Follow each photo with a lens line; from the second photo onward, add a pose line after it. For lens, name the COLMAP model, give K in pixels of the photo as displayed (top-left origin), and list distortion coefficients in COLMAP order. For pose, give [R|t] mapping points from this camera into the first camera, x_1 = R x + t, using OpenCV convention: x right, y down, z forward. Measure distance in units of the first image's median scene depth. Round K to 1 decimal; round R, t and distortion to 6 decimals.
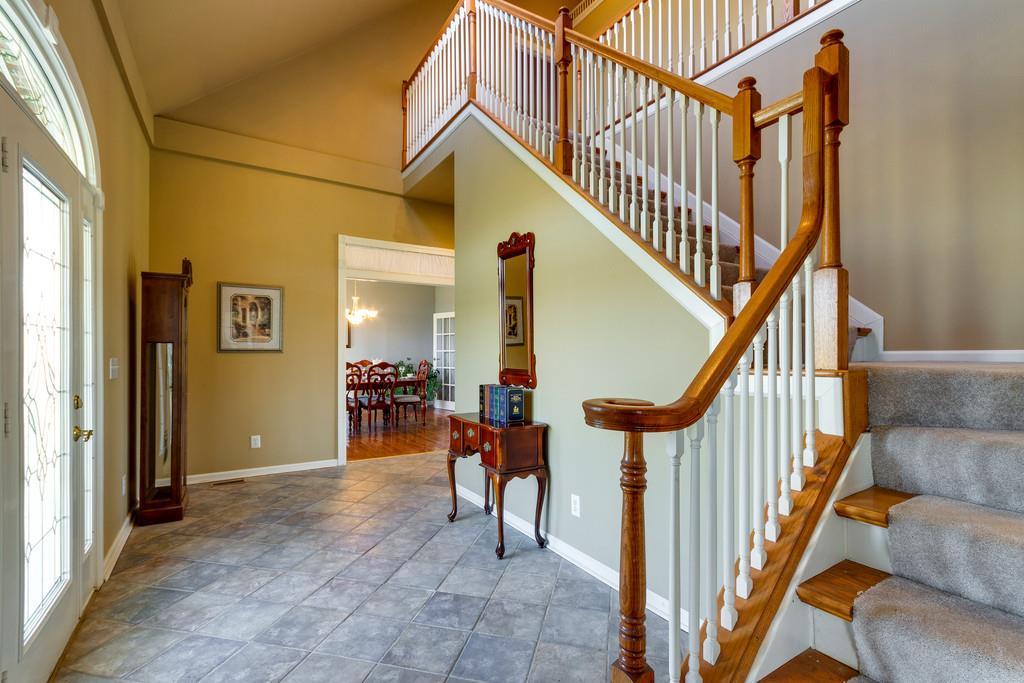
lens RADIAL K [[474.9, 0, 511.4], [0, 474.9, 351.7], [0, 0, 1]] dist [0.015293, 0.001161]
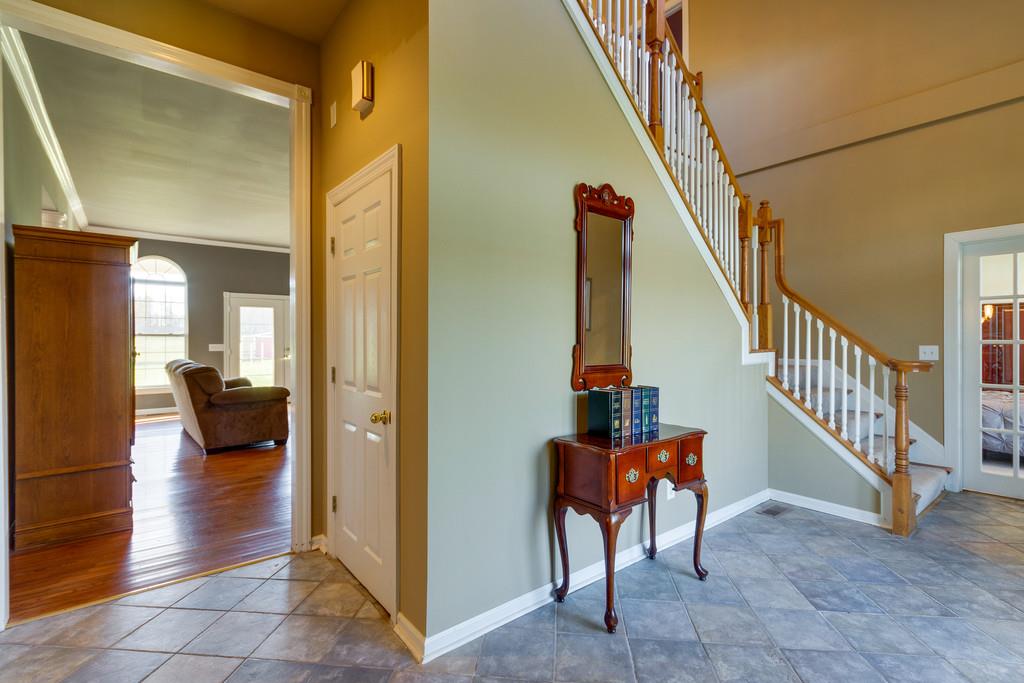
lens RADIAL K [[474.9, 0, 512.0], [0, 474.9, 339.6], [0, 0, 1]] dist [0.015293, 0.001161]
pose [[-0.124876, 0.006539, 0.992151, -0.855250], [0.003508, 0.999975, -0.006149, 0.000705], [-0.992166, 0.002712, -0.124896, 1.464581]]
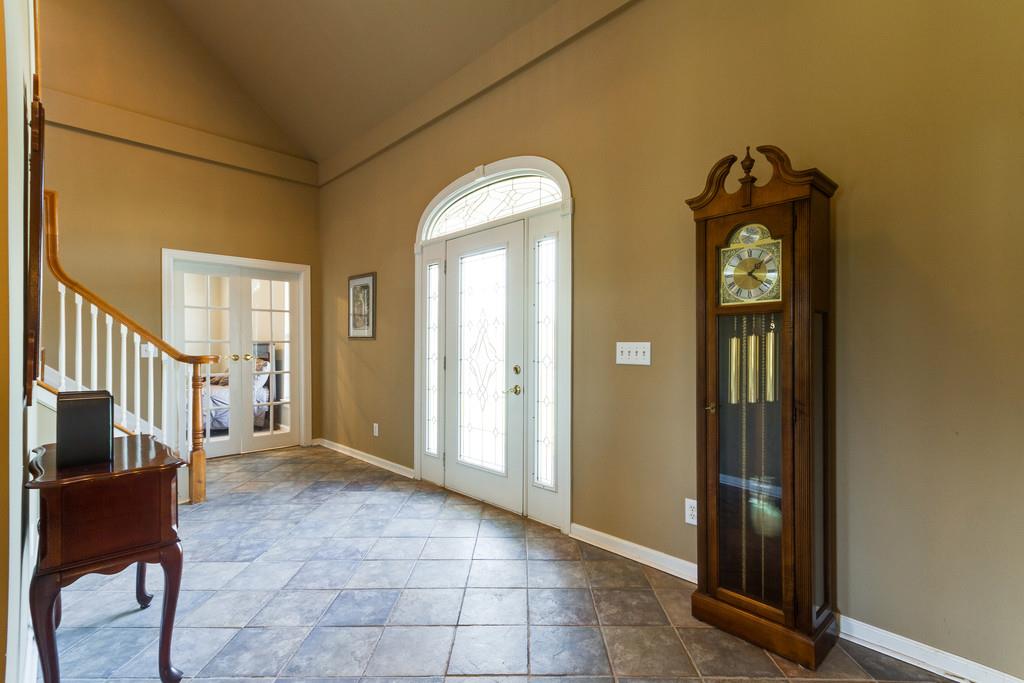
lens RADIAL K [[474.9, 0, 516.6], [0, 474.9, 341.2], [0, 0, 1]] dist [0.015293, 0.001161]
pose [[-0.975979, 0.003092, -0.217844, -0.434579], [0.004979, 0.999955, -0.008111, 0.023723], [0.217809, -0.009000, -0.975950, 1.888597]]
